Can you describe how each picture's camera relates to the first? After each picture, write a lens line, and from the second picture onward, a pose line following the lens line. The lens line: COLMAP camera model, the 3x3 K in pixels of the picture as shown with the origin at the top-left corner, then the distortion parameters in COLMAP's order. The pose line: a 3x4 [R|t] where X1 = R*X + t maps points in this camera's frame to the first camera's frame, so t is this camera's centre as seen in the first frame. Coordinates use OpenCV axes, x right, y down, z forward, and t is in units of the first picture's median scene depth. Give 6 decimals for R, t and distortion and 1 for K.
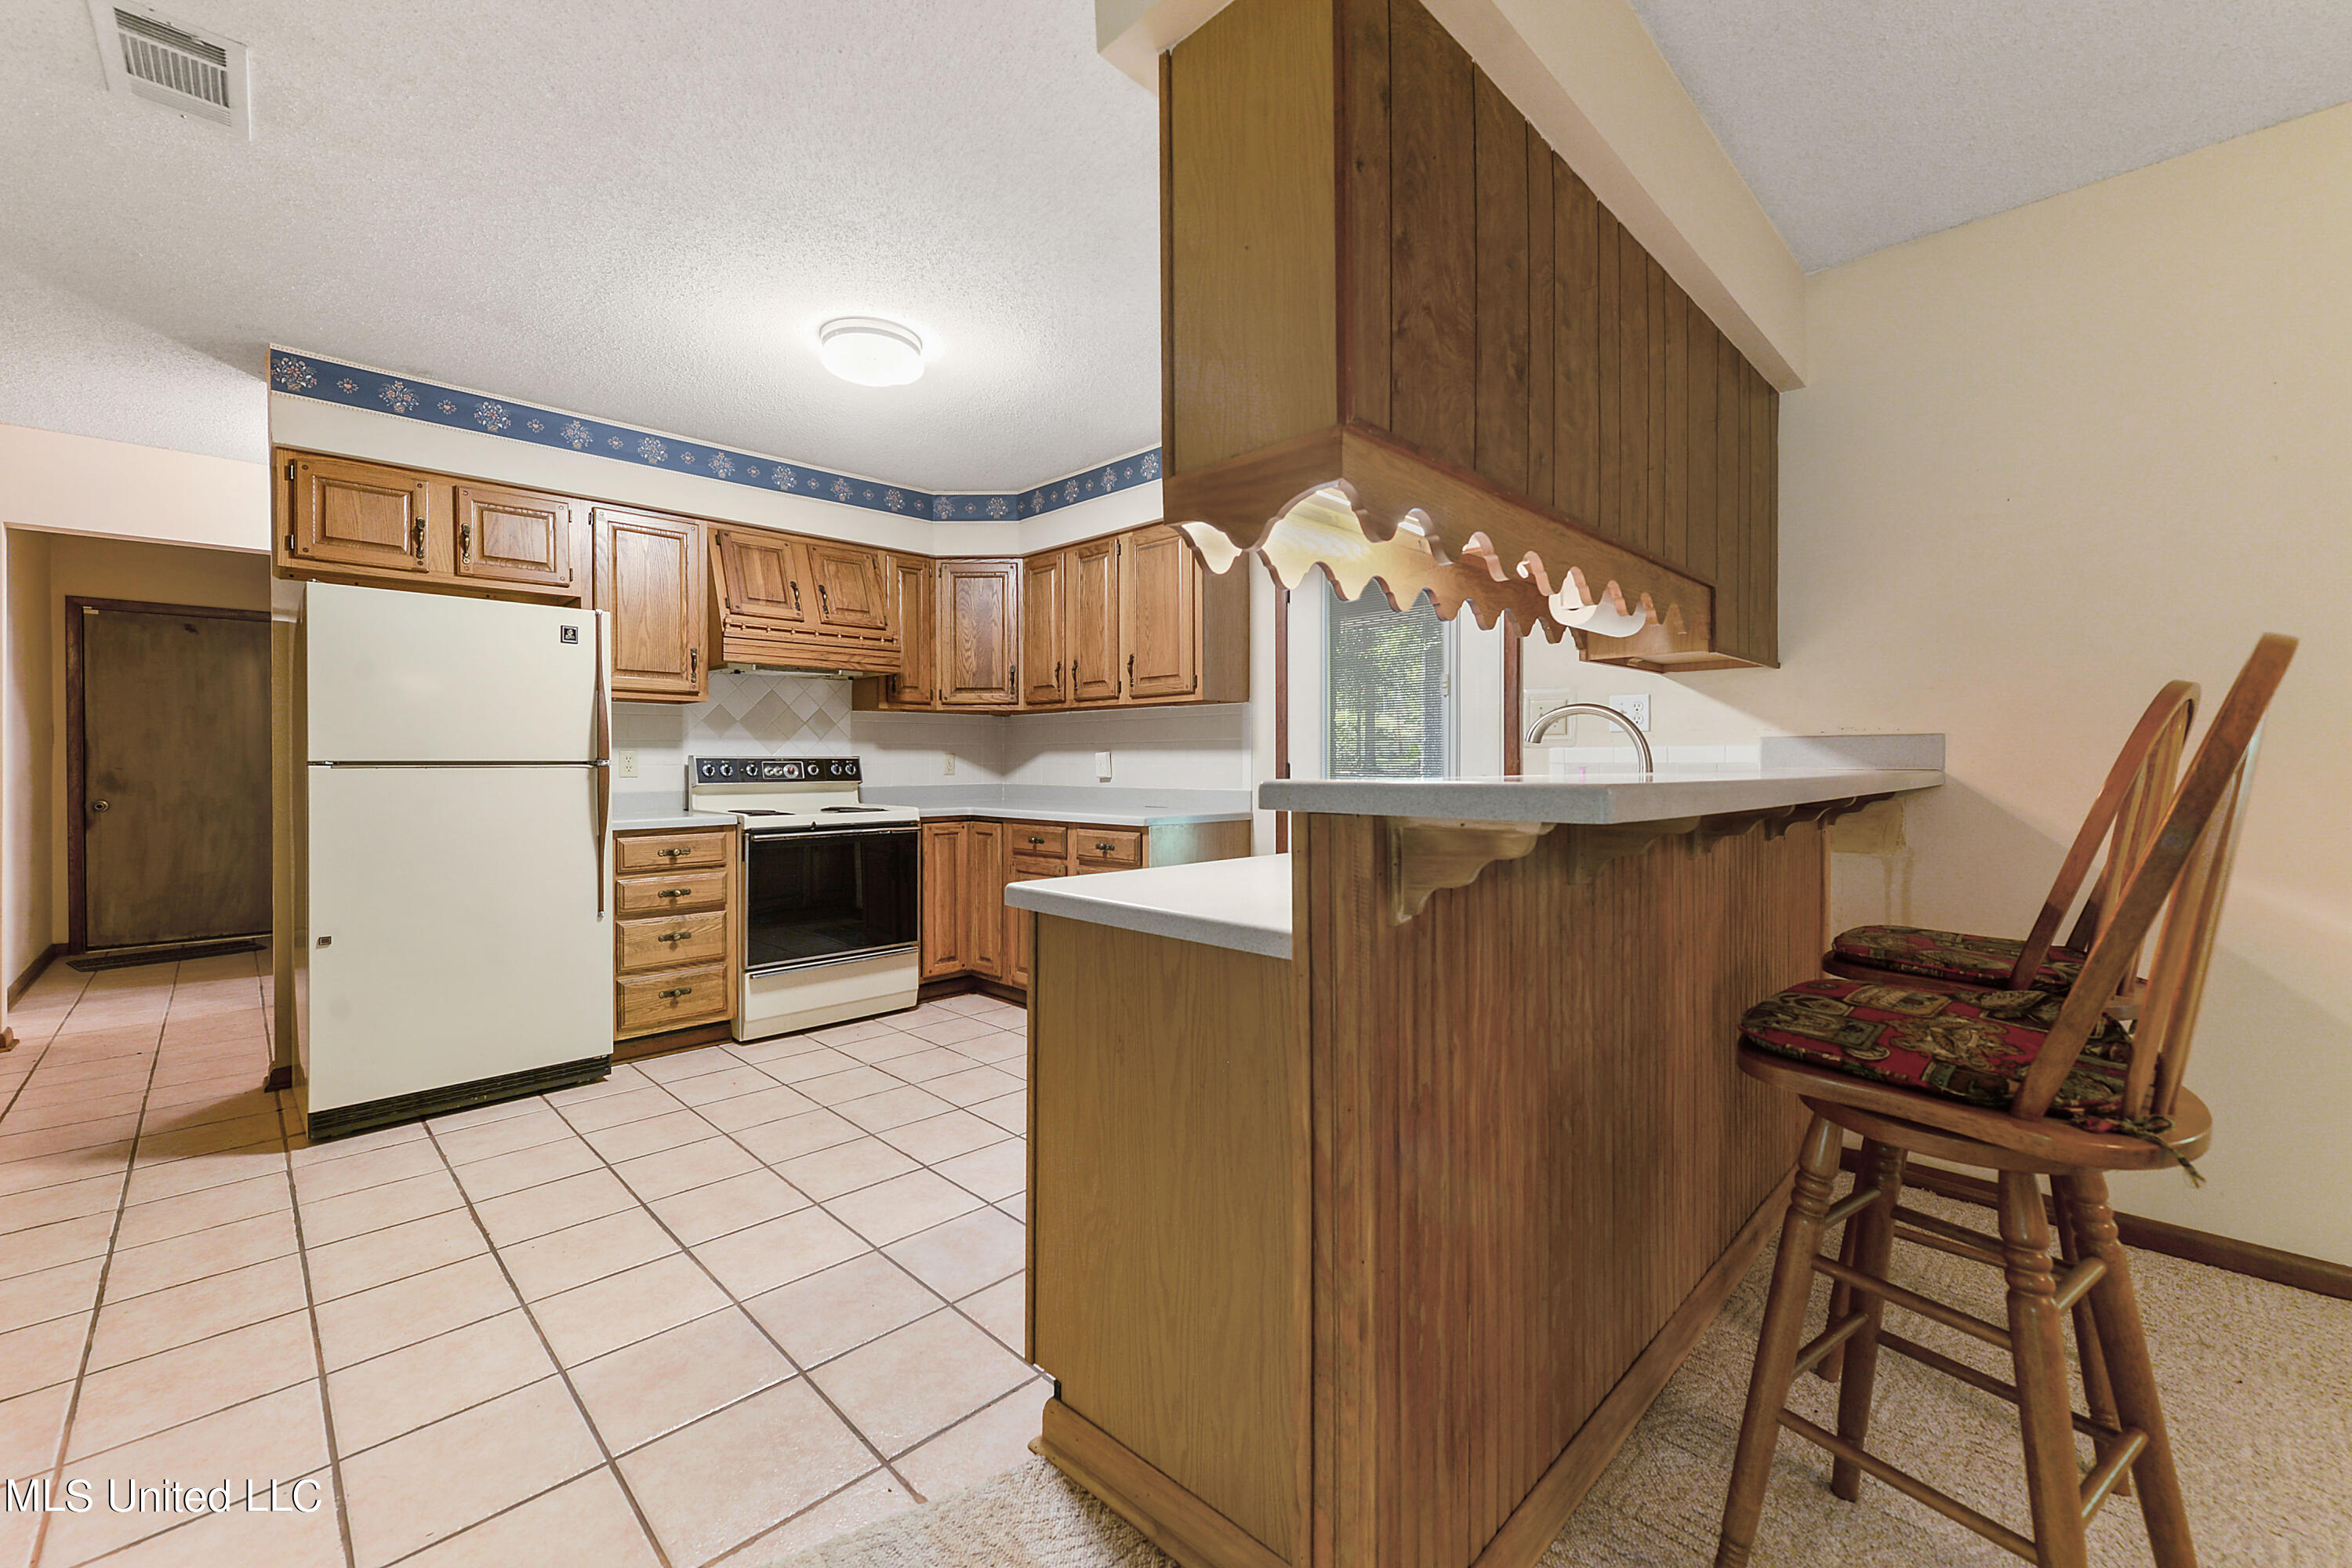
lens RADIAL K [[947.7, 0, 1182.6], [0, 947.7, 771.9], [0, 0, 1]] dist [0.004708, 0.000282]
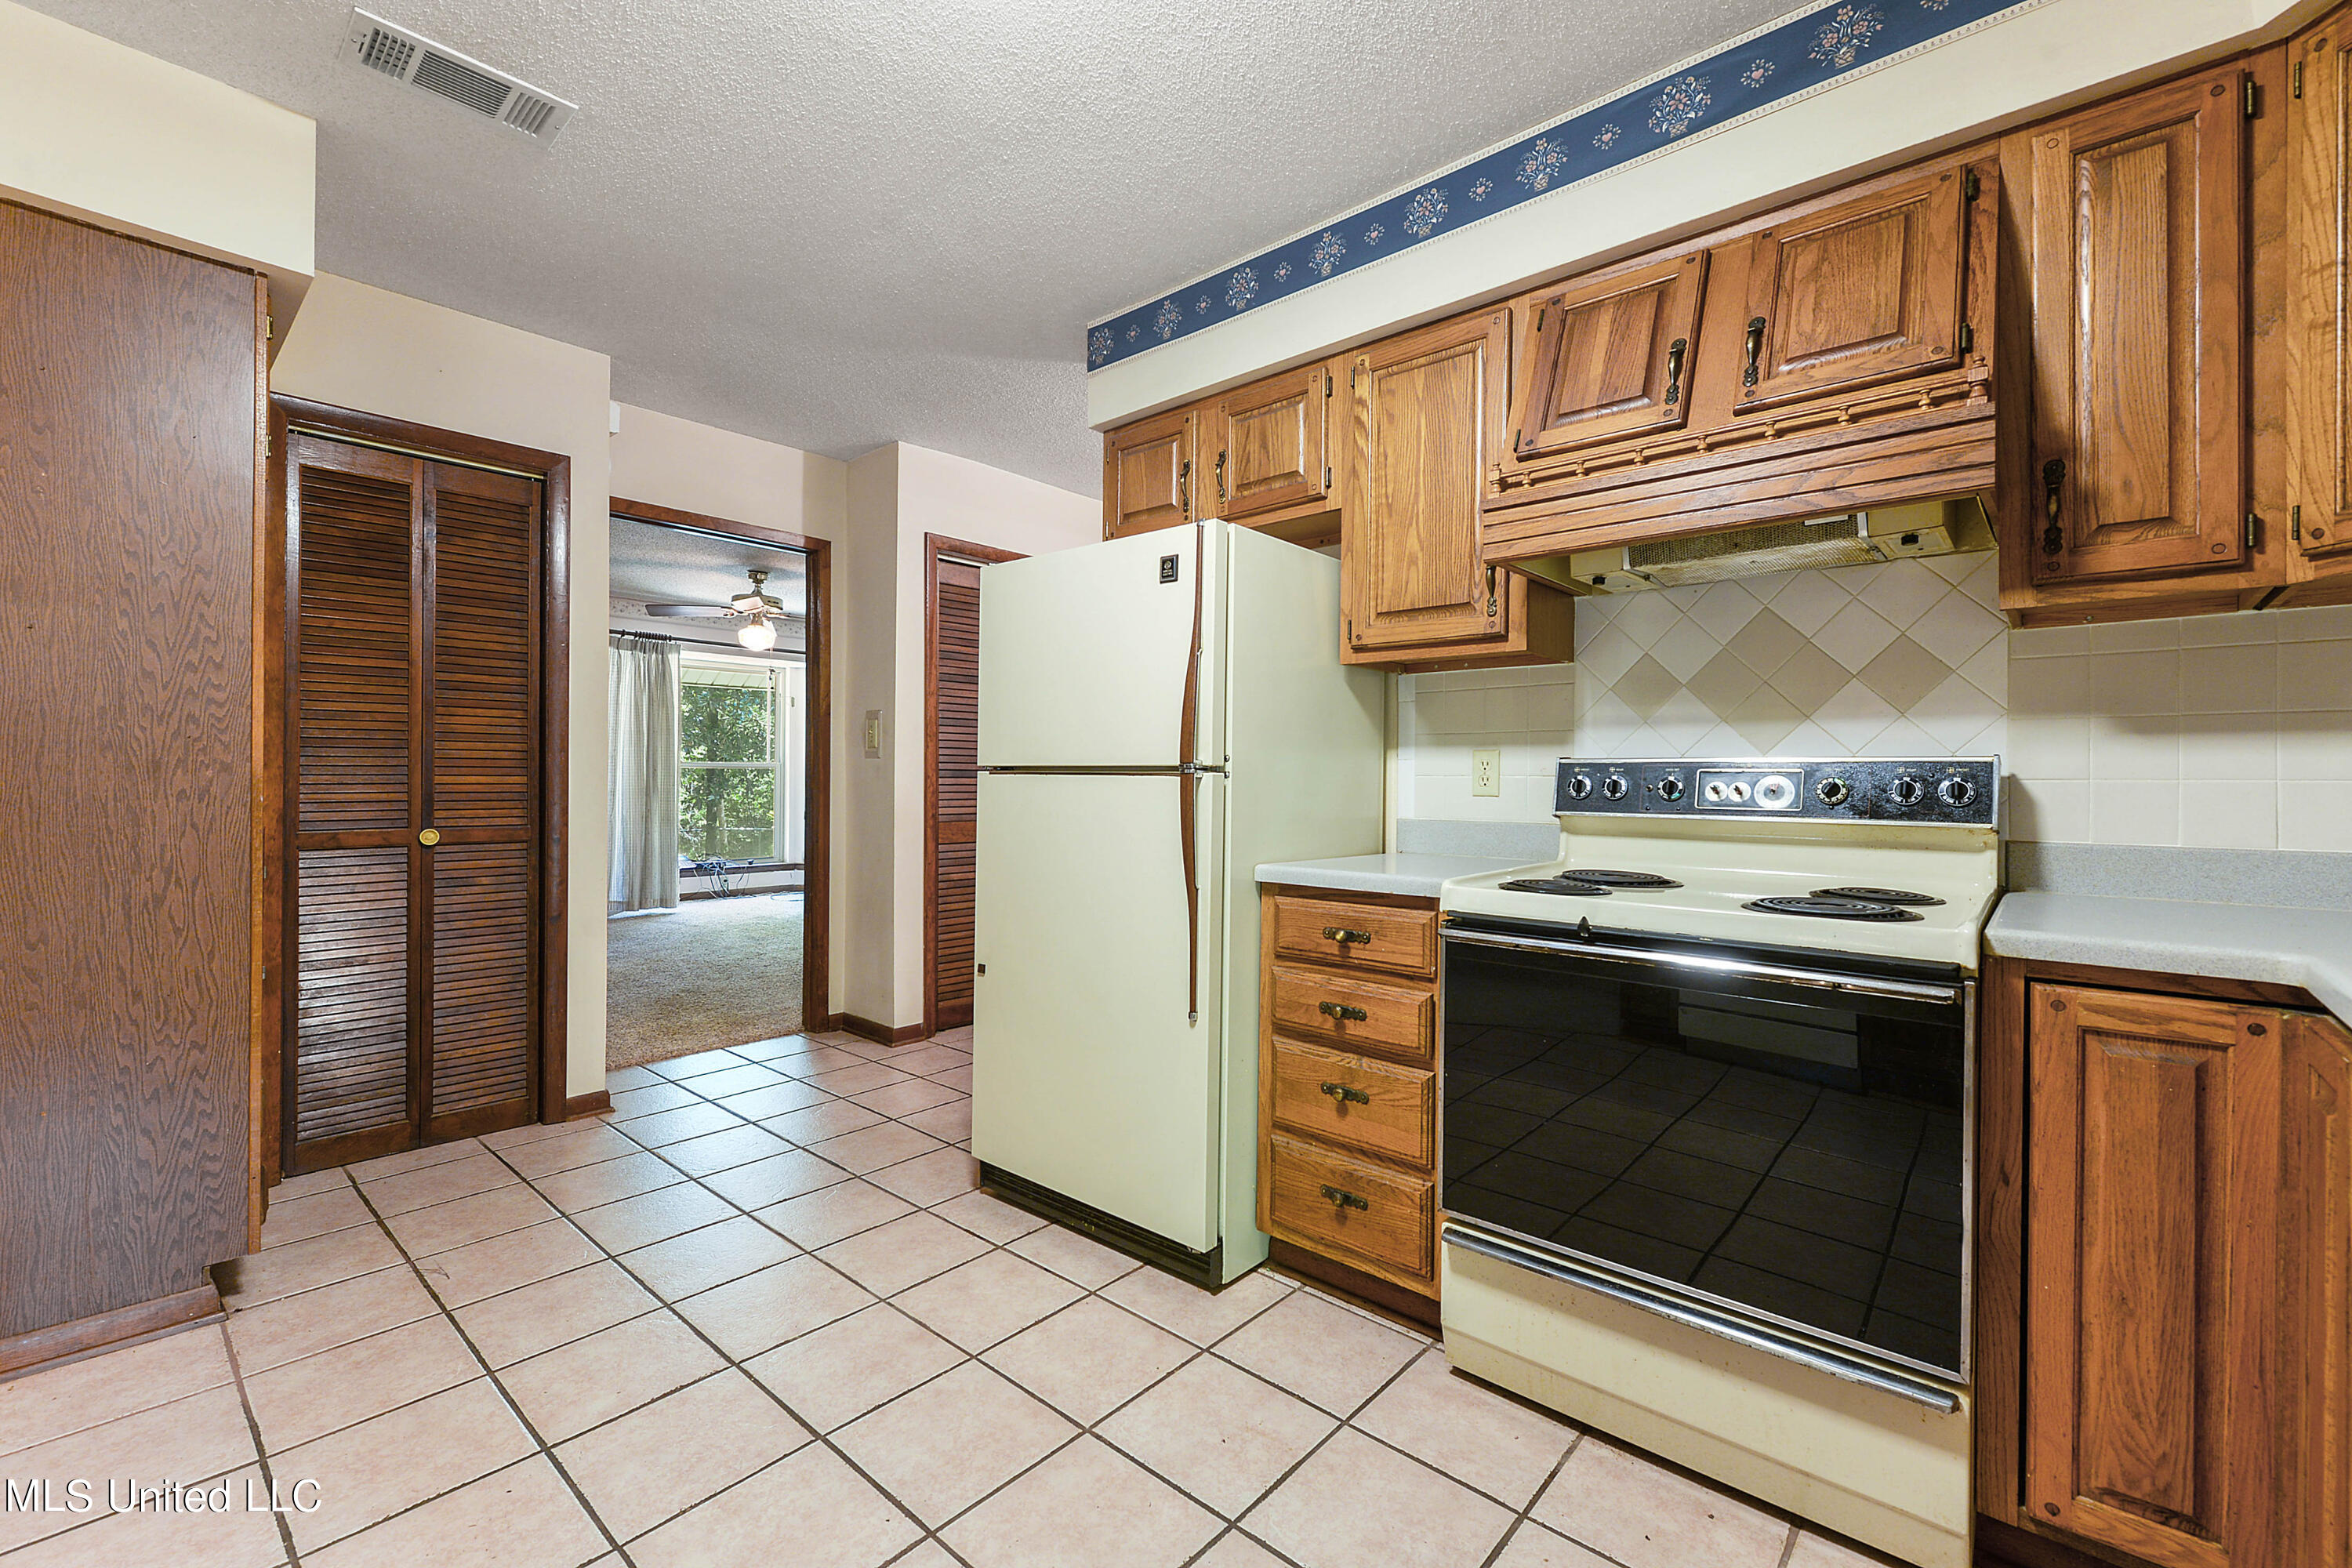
lens RADIAL K [[982.7, 0, 1178.2], [0, 982.7, 772.8], [0, 0, 1]] dist [0.004053, -0.000176]
pose [[0.051174, 0.001961, -0.998688, 0.015929], [-0.016053, 0.999870, 0.001141, -0.006613], [0.998561, 0.015974, 0.051199, 0.853015]]
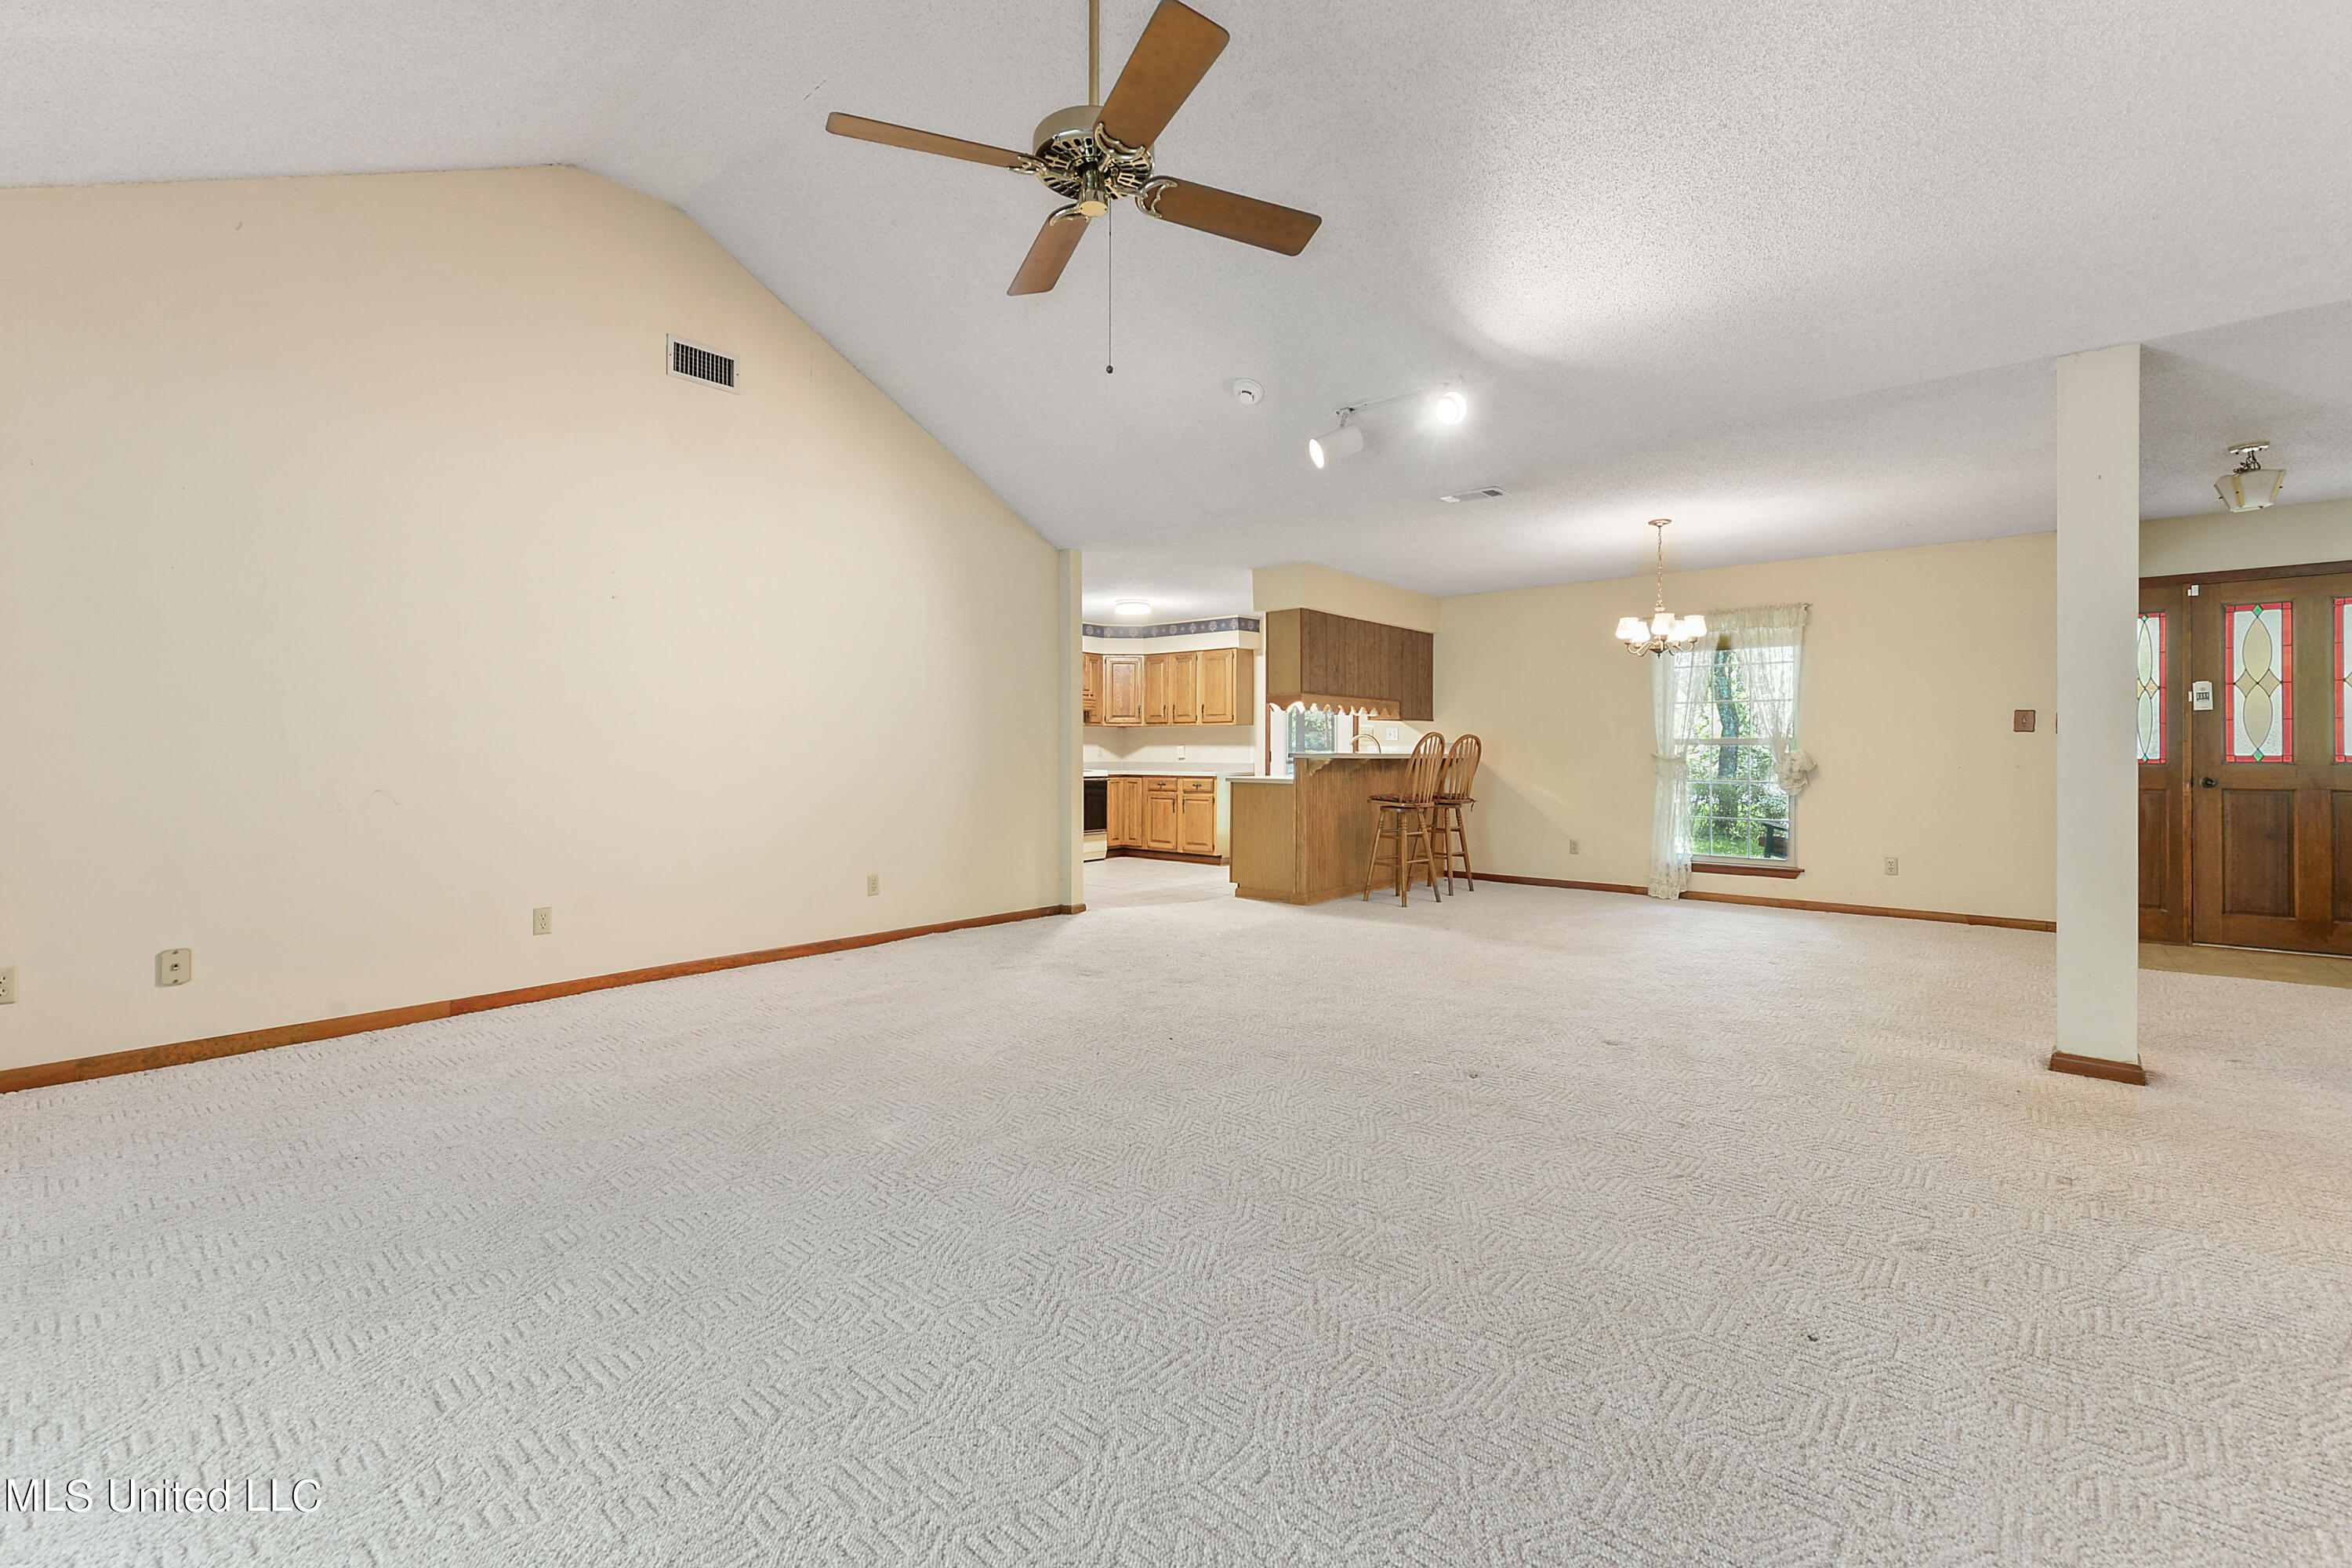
lens RADIAL K [[982.7, 0, 1183.6], [0, 982.7, 745.6], [0, 0, 1]] dist [0.004053, -0.000176]
pose [[0.997045, 0.004430, 0.076697, -0.330119], [-0.003295, 0.999883, -0.014930, 0.015654], [-0.076754, 0.014633, 0.996943, -1.612852]]
